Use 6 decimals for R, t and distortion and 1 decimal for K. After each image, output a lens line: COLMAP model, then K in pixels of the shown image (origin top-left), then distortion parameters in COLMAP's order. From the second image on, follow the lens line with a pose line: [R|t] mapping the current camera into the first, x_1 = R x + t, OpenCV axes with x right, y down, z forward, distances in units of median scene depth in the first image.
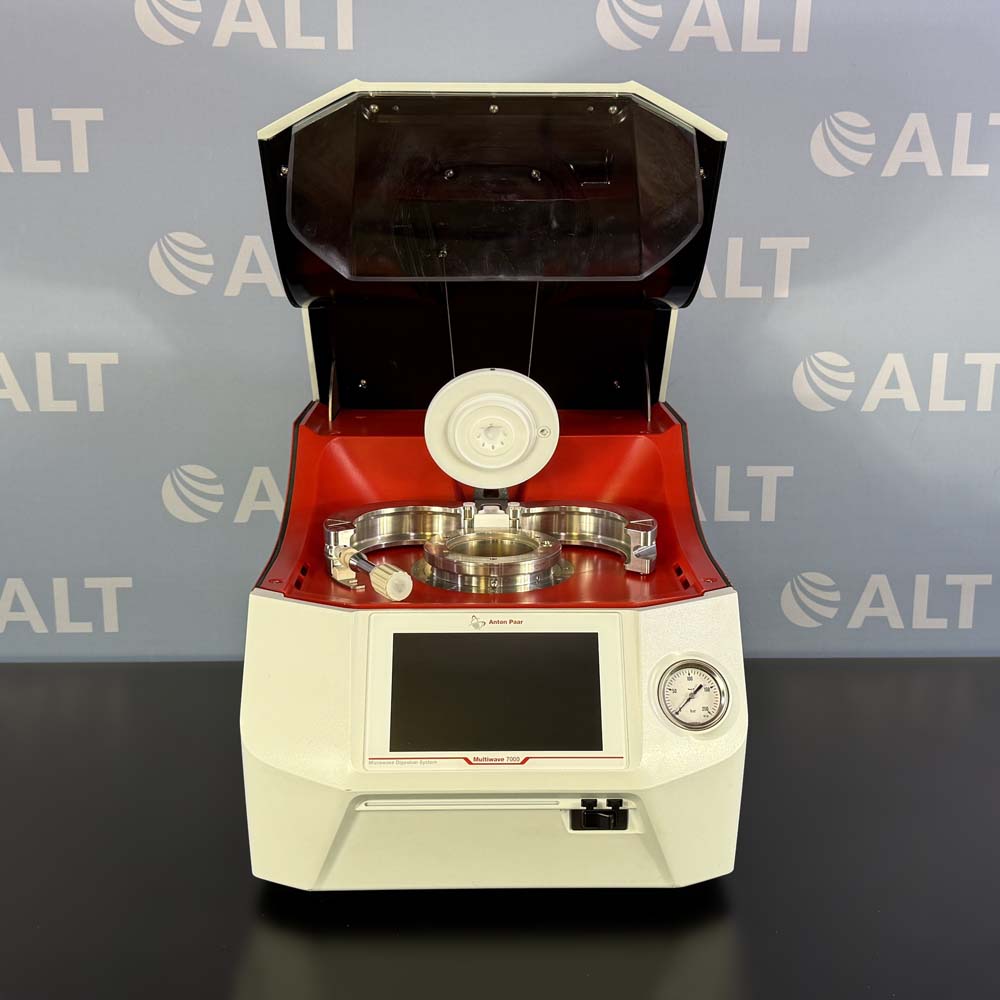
lens RADIAL K [[903.6, 0, 494.2], [0, 903.6, 496.2], [0, 0, 1]] dist [0.003270, -0.009705]
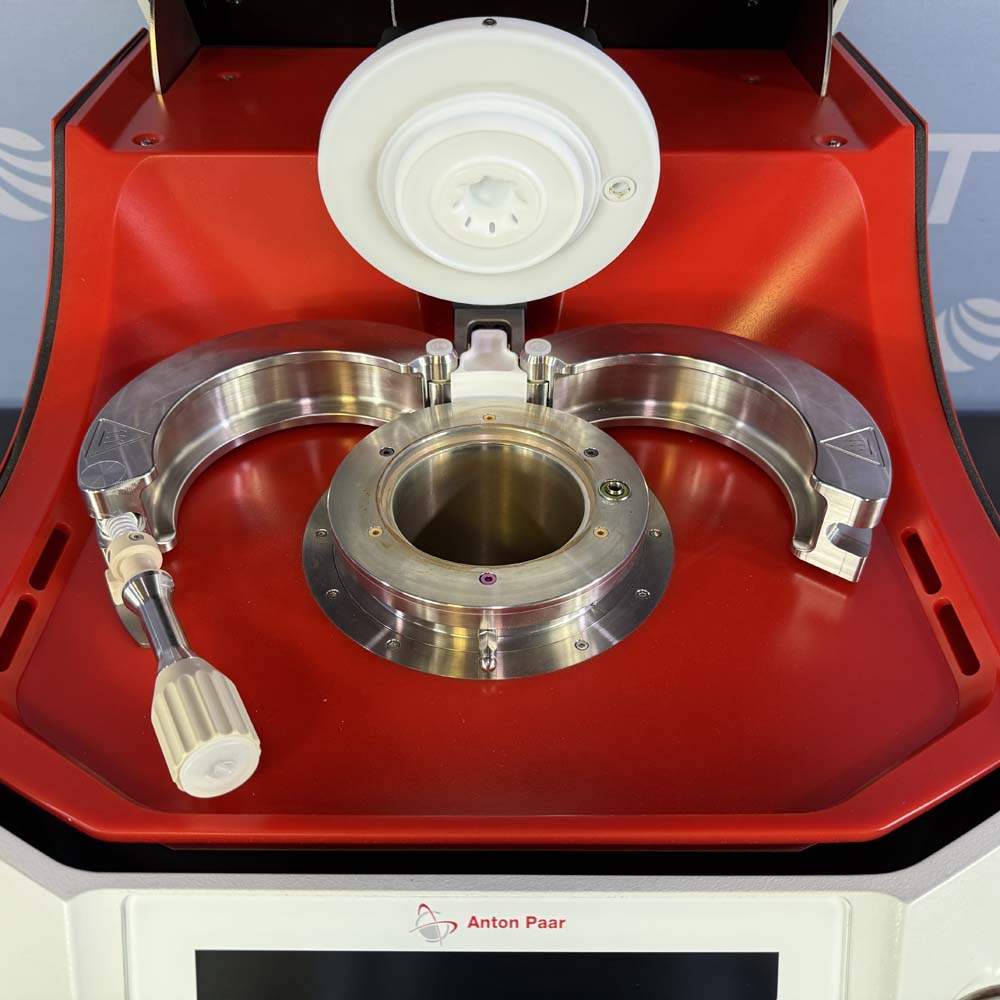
lens RADIAL K [[903.6, 0, 494.2], [0, 903.6, 496.2], [0, 0, 1]] dist [0.003270, -0.009705]
pose [[0.999907, 0.009263, -0.010018, 0.006451], [-0.003968, 0.899901, 0.436076, -0.159575], [0.013055, -0.435996, 0.899854, 0.751390]]
